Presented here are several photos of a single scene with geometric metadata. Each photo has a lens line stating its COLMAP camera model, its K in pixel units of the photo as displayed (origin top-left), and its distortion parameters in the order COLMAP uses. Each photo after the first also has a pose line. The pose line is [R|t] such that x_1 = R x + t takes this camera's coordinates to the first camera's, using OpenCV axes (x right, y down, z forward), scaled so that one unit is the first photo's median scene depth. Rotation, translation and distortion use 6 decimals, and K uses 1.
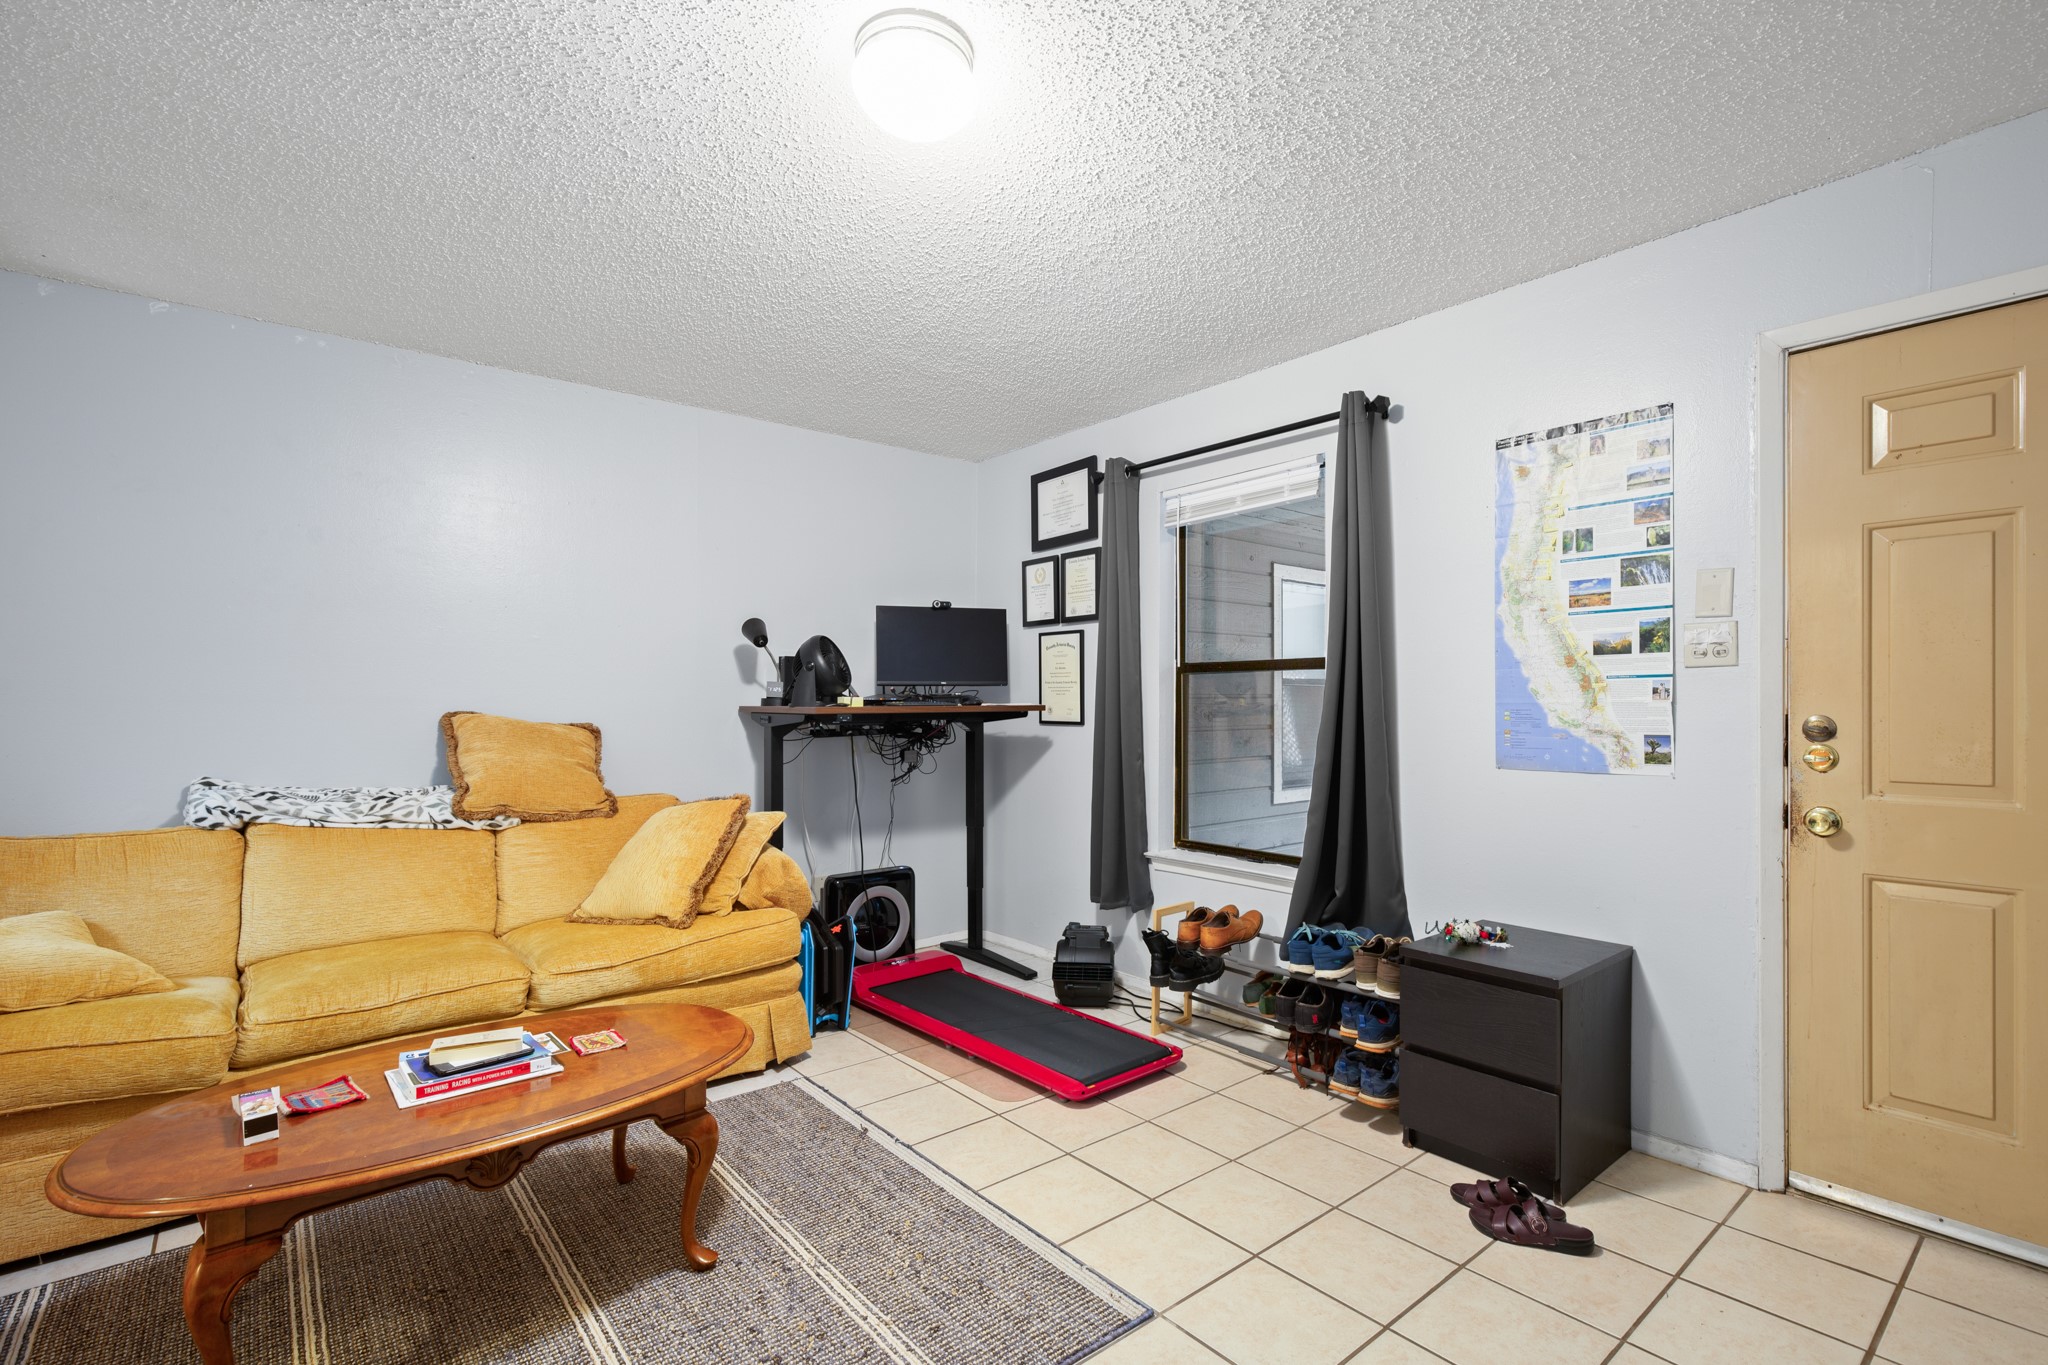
lens RADIAL K [[947.3, 0, 1029.3], [0, 947.3, 697.4], [0, 0, 1]] dist [0.000327, -0.000735]
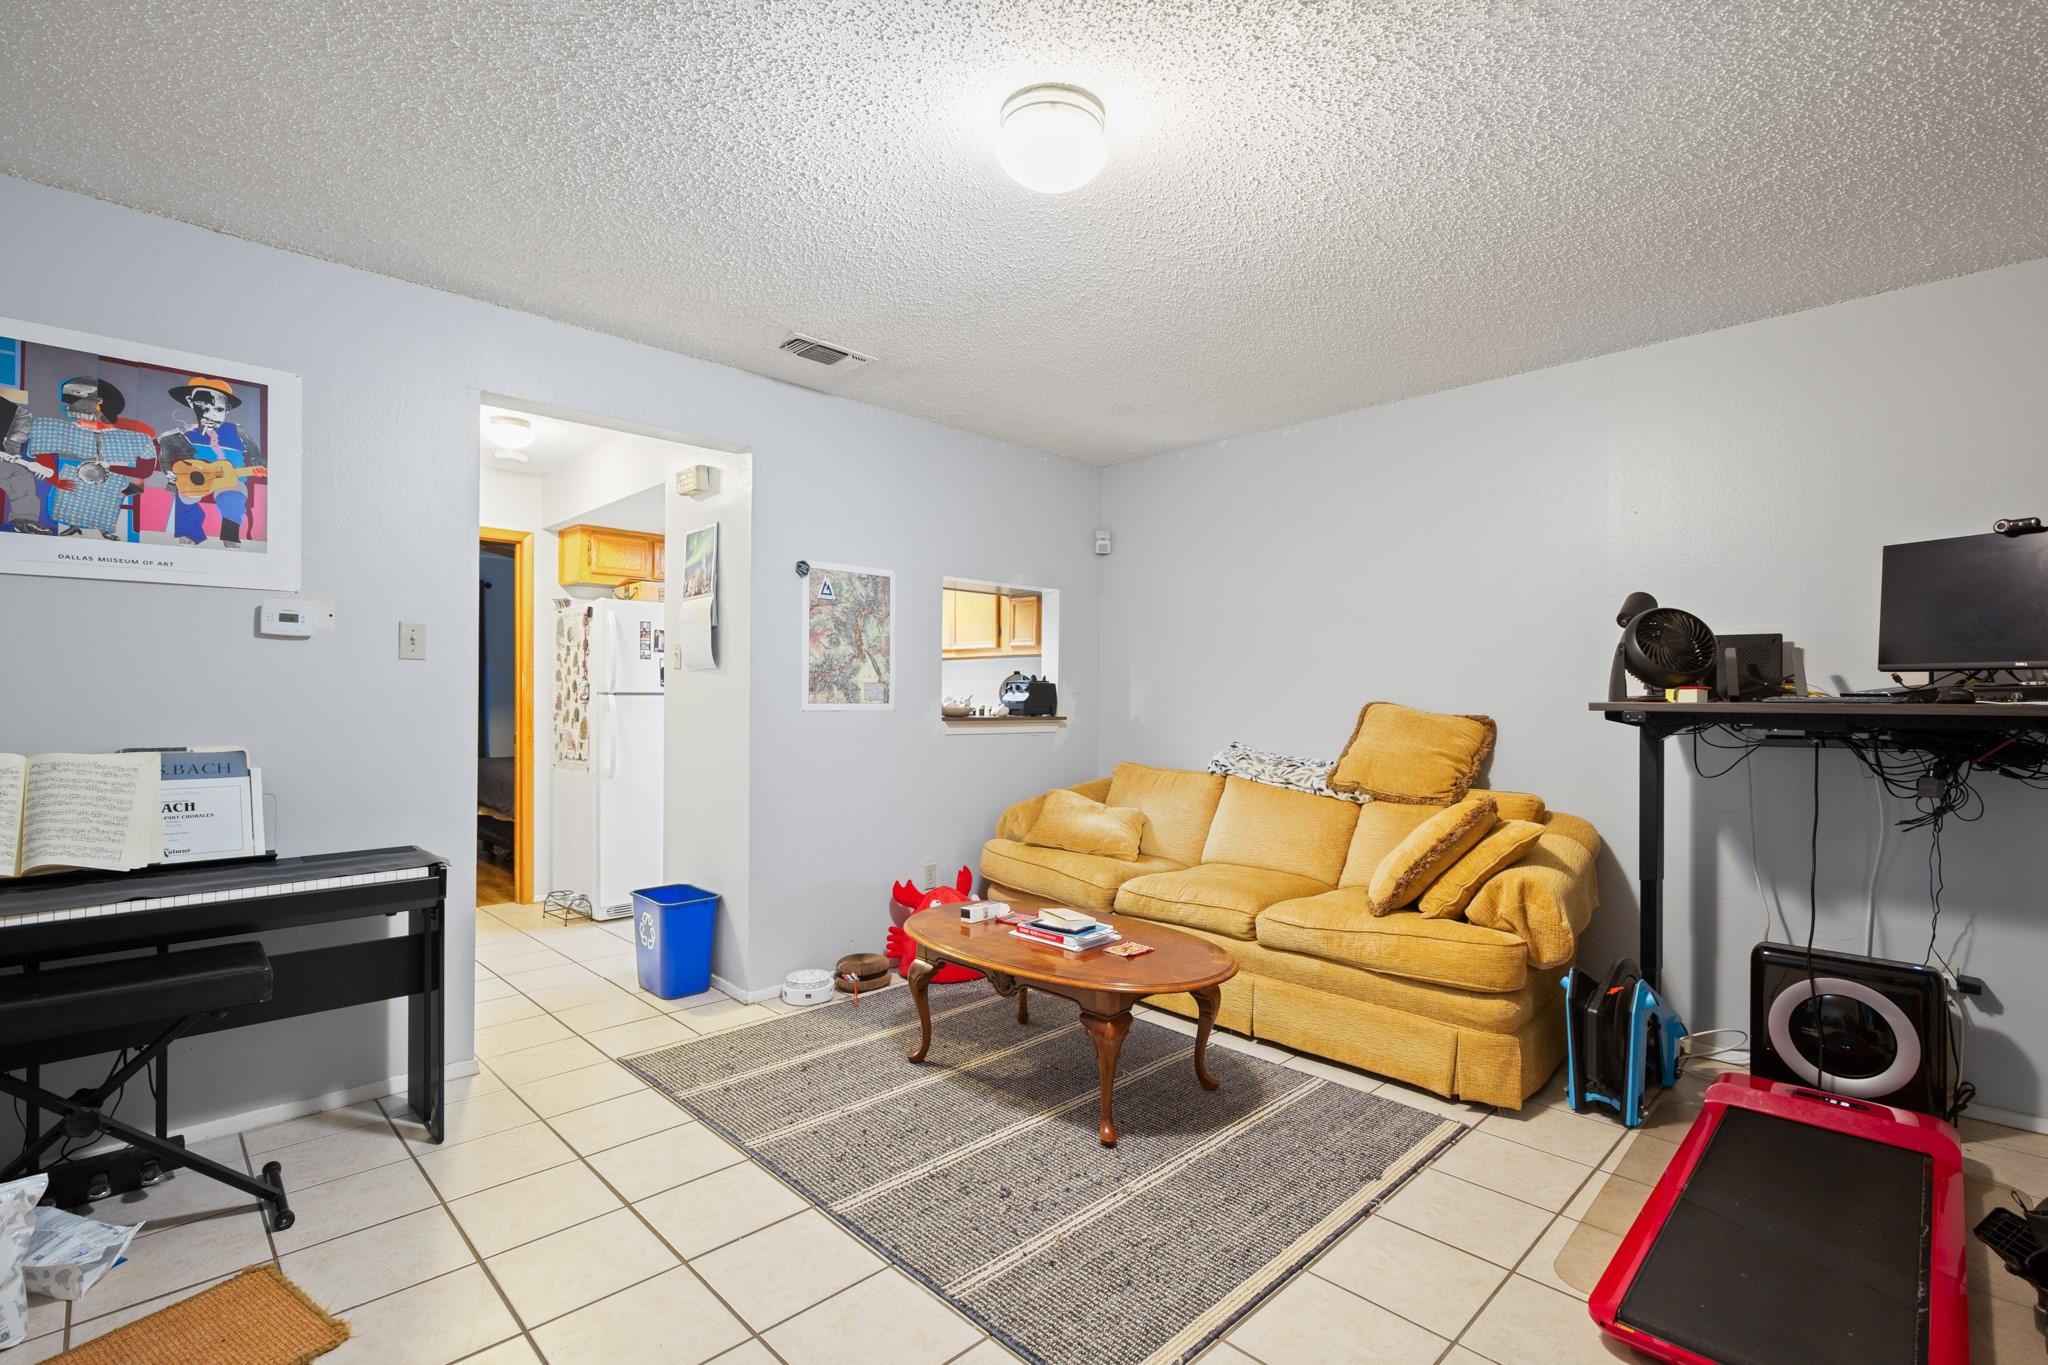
lens RADIAL K [[928.8, 0, 1024.0], [0, 928.8, 682.5], [0, 0, 1]] dist [0.000801, 0.000120]
pose [[0.085953, -0.007329, -0.996272, 0.566597], [0.000529, 0.999973, -0.007310, -0.001082], [0.996299, 0.000101, 0.085954, 0.504153]]
